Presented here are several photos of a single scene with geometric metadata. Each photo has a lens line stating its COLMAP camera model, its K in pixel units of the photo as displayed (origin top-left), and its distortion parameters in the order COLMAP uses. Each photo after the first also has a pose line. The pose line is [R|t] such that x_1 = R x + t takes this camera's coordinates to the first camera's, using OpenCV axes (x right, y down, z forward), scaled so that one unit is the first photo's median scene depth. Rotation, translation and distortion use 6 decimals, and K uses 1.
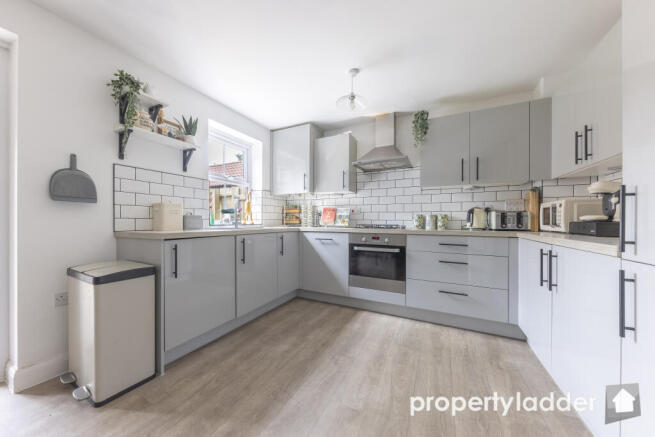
lens RADIAL K [[230.7, 0, 325.9], [0, 230.7, 218.8], [0, 0, 1]] dist [0.000286, -0.000105]
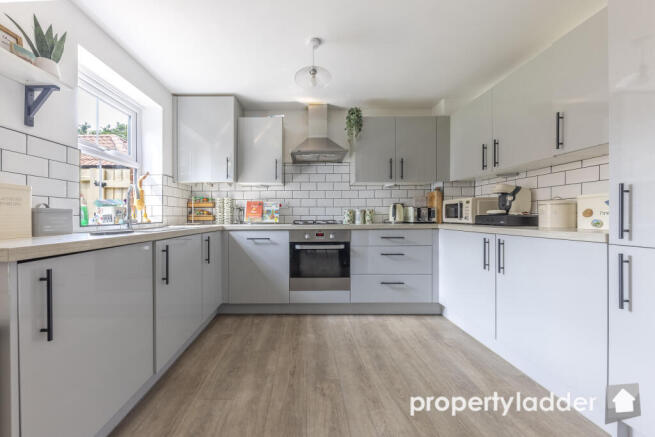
lens RADIAL K [[231.9, 0, 327.4], [0, 231.9, 213.8], [0, 0, 1]] dist [0.000347, -0.000252]
pose [[0.895488, -0.005251, 0.445055, -0.162242], [0.006414, 0.999979, -0.001107, 0.001102], [-0.445040, 0.003846, 0.895502, 0.150034]]
